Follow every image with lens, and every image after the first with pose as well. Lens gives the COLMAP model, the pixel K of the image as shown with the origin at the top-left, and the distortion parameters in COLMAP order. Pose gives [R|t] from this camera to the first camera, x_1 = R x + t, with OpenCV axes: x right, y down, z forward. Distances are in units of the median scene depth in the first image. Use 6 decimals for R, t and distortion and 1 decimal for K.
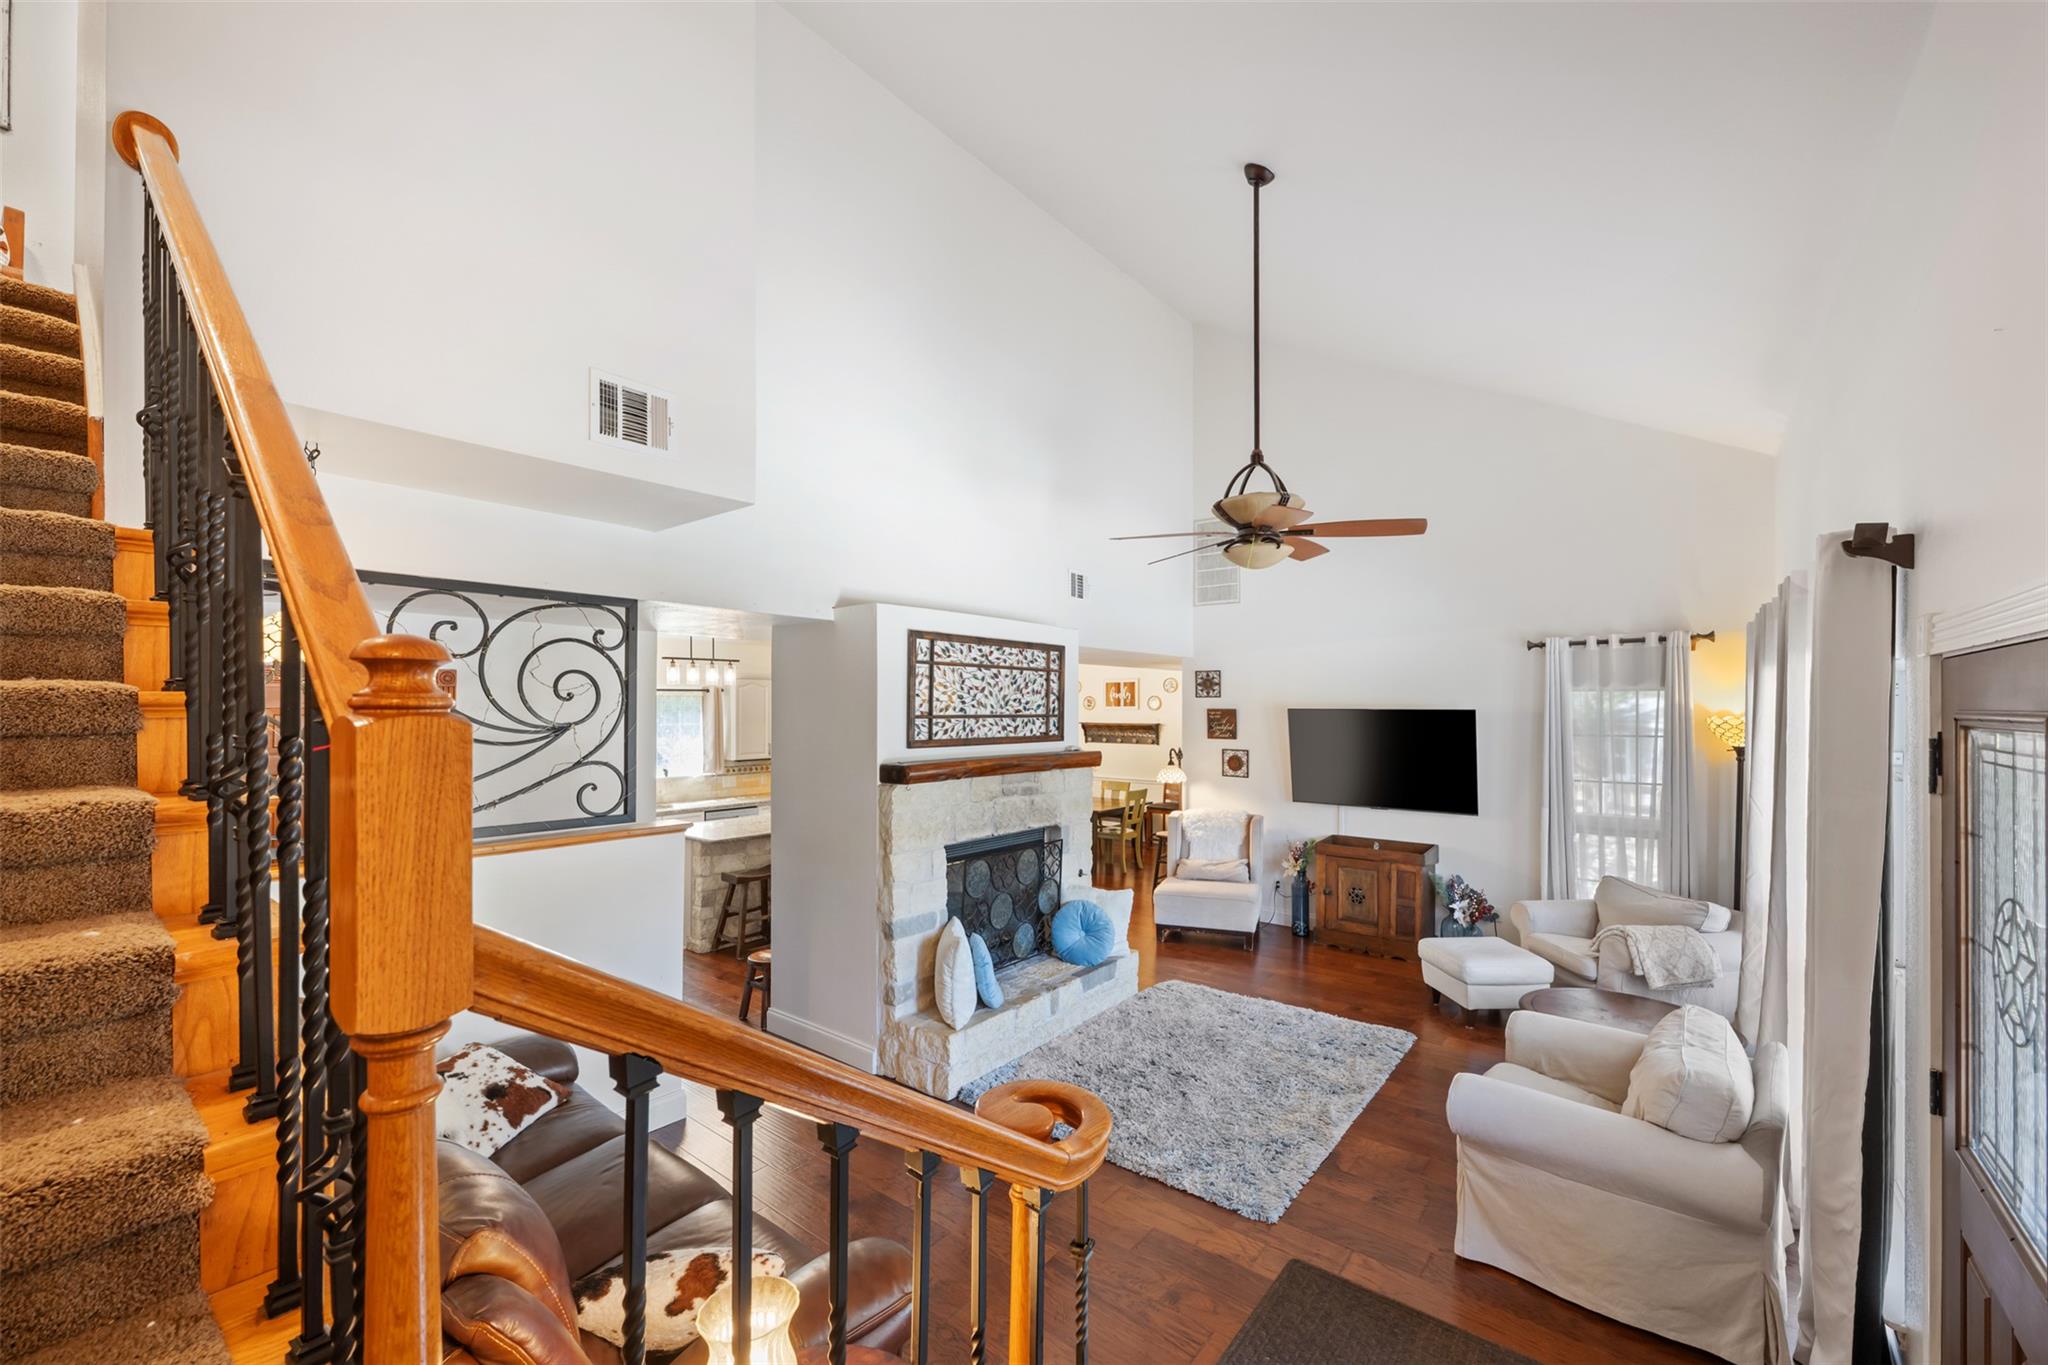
lens RADIAL K [[807.4, 0, 1032.8], [0, 807.4, 712.5], [0, 0, 1]] dist [-0.001092, 0.000378]
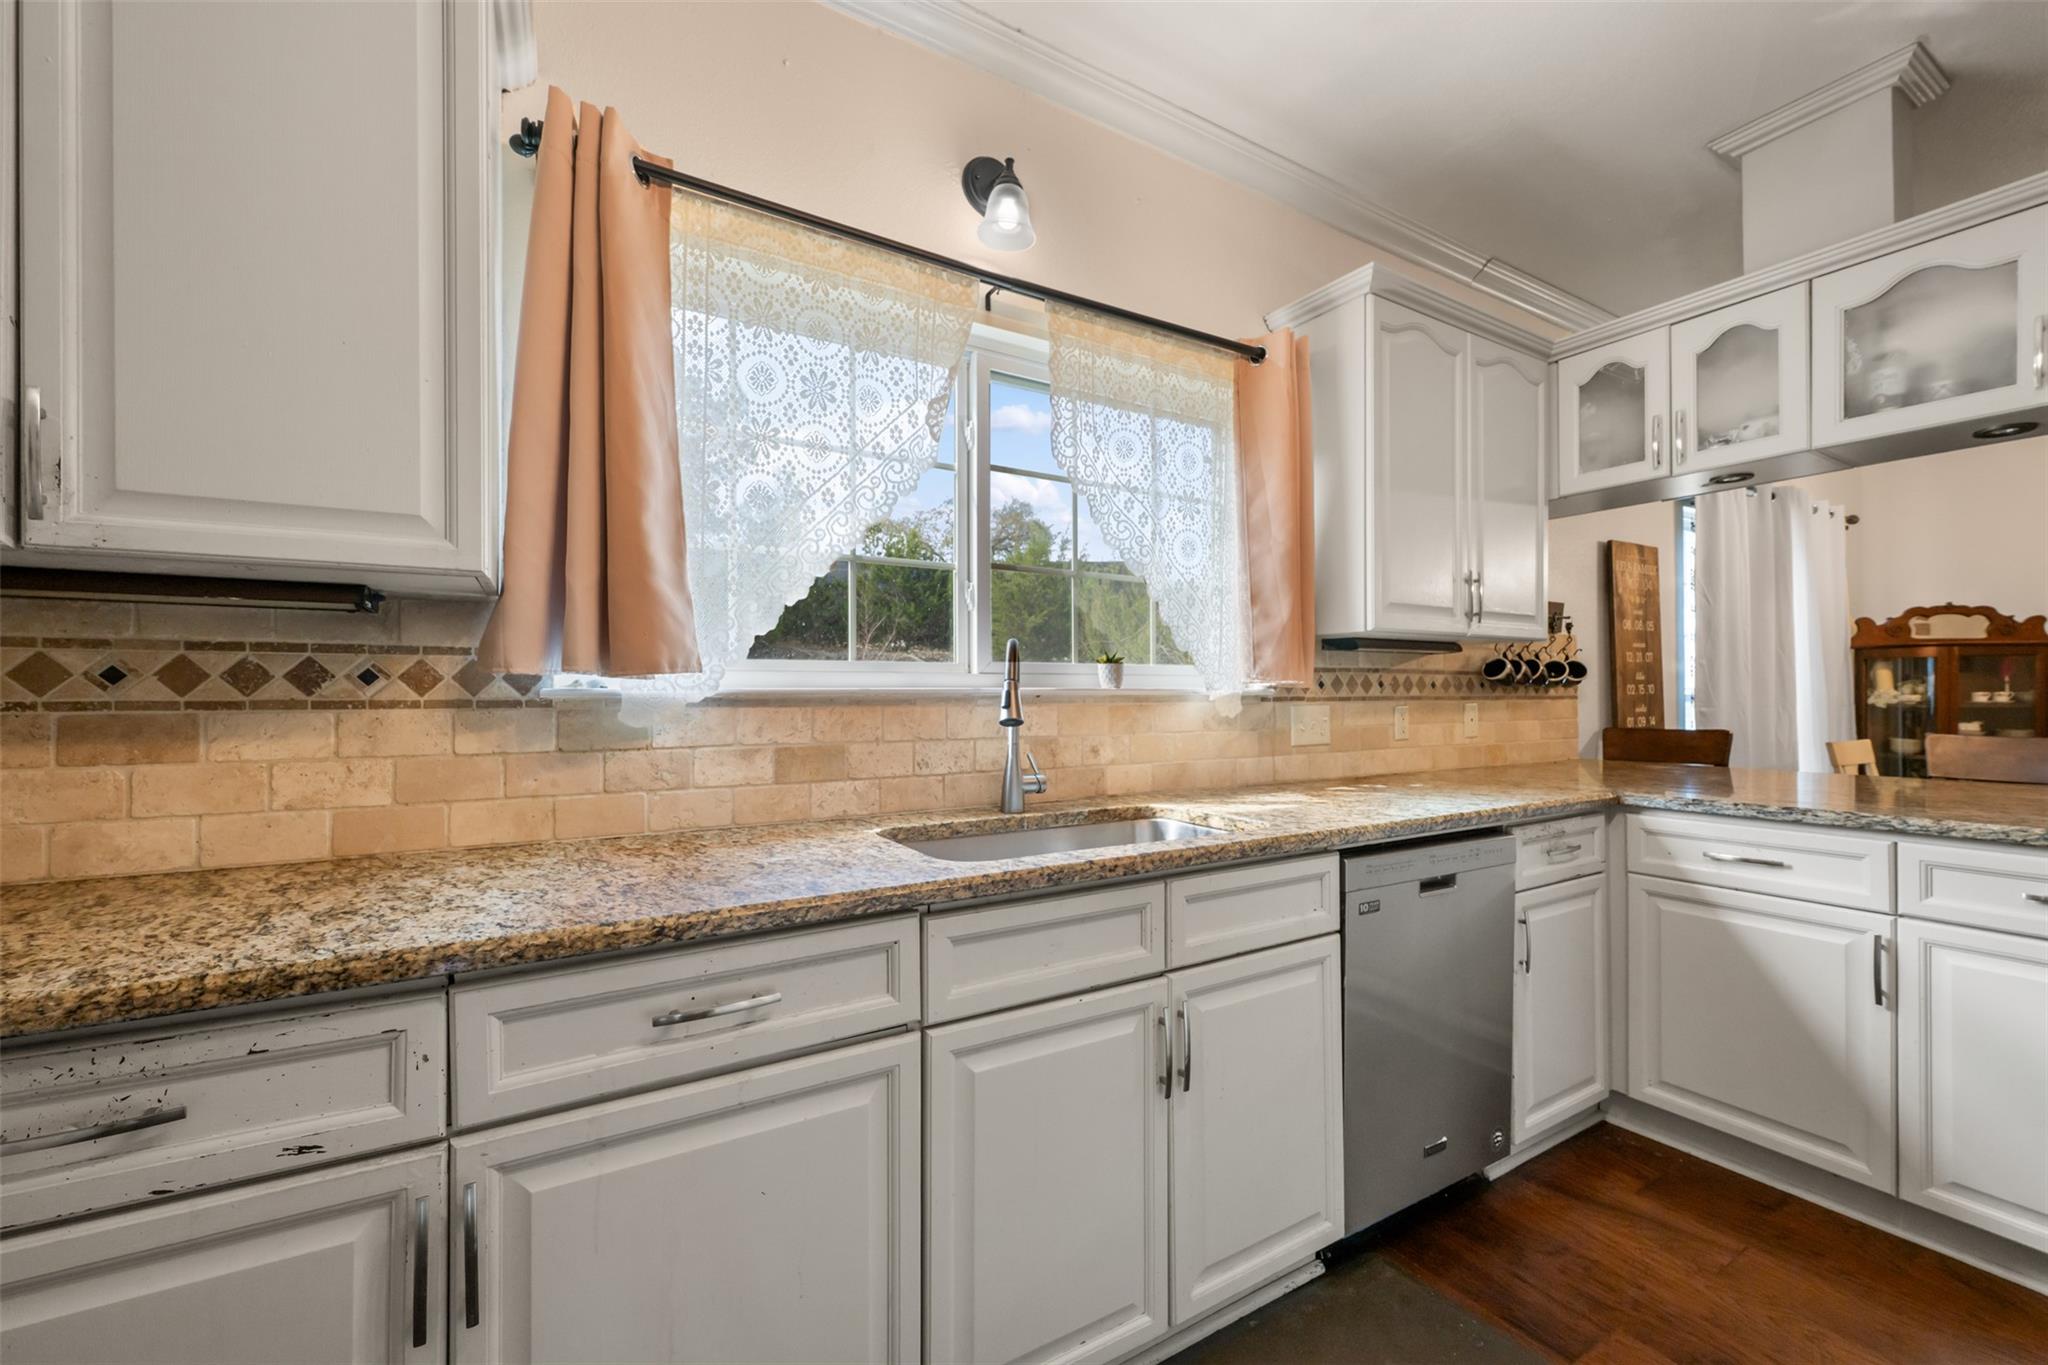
lens RADIAL K [[807.4, 0, 1023.5], [0, 807.4, 690.5], [0, 0, 1]] dist [-0.001092, 0.000378]
pose [[0.930787, -0.010310, -0.365417, -0.687805], [0.006375, 0.999908, -0.011973, 0.144598], [0.365507, 0.008814, 0.930767, 1.340120]]
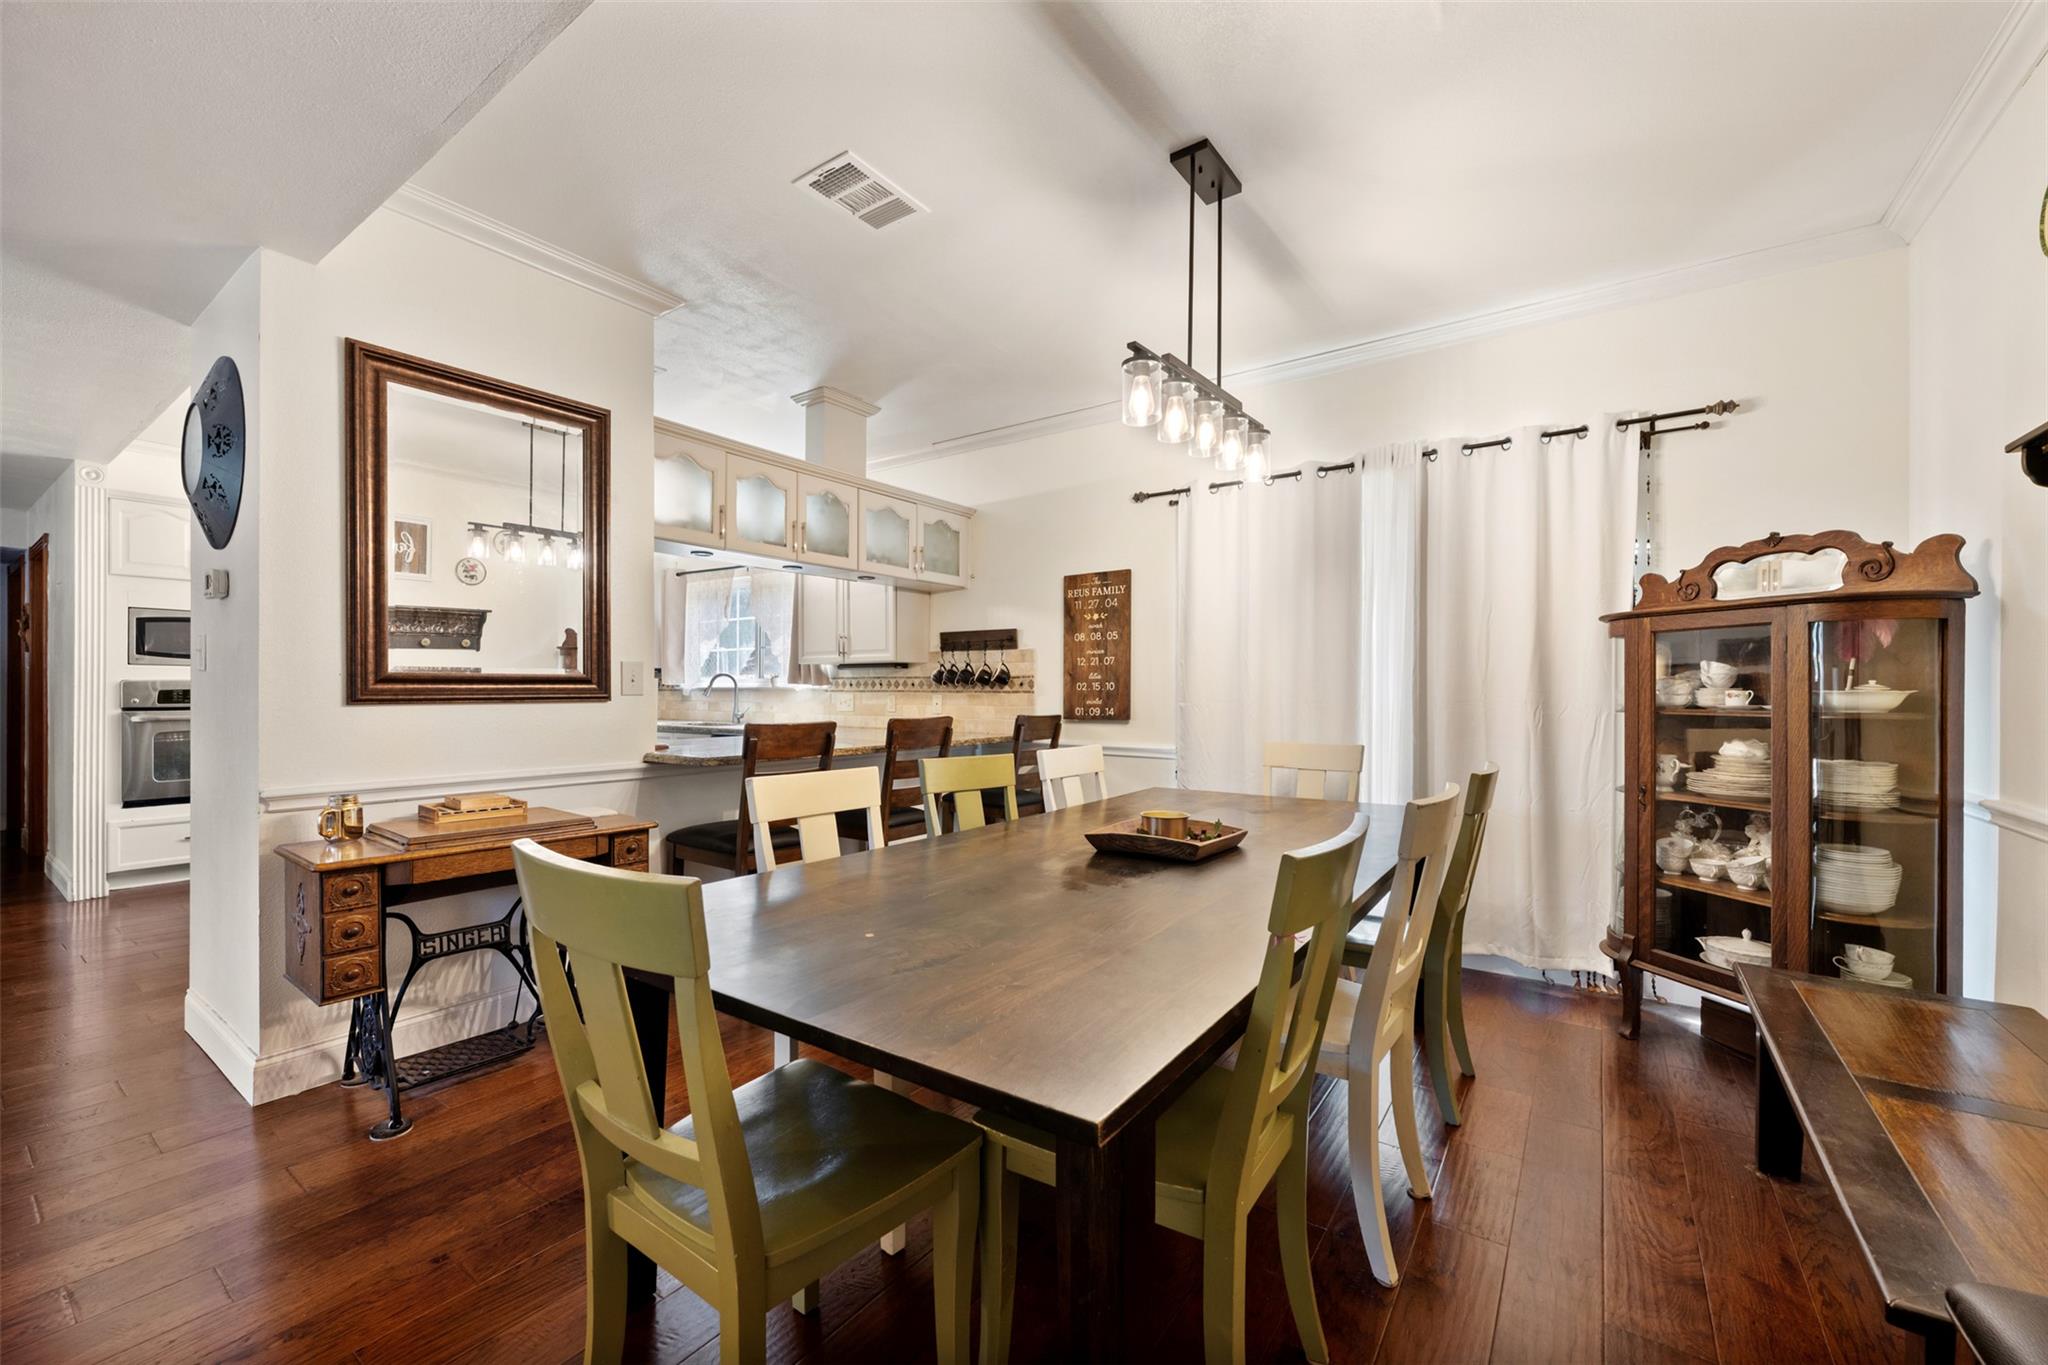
lens RADIAL K [[807.4, 0, 1036.4], [0, 807.4, 690.0], [0, 0, 1]] dist [-0.001092, 0.000378]
pose [[0.056364, -0.005096, -0.998397, 0.477849], [-0.006646, 0.999963, -0.005479, 0.148143], [0.998388, 0.006944, 0.056328, 2.089954]]
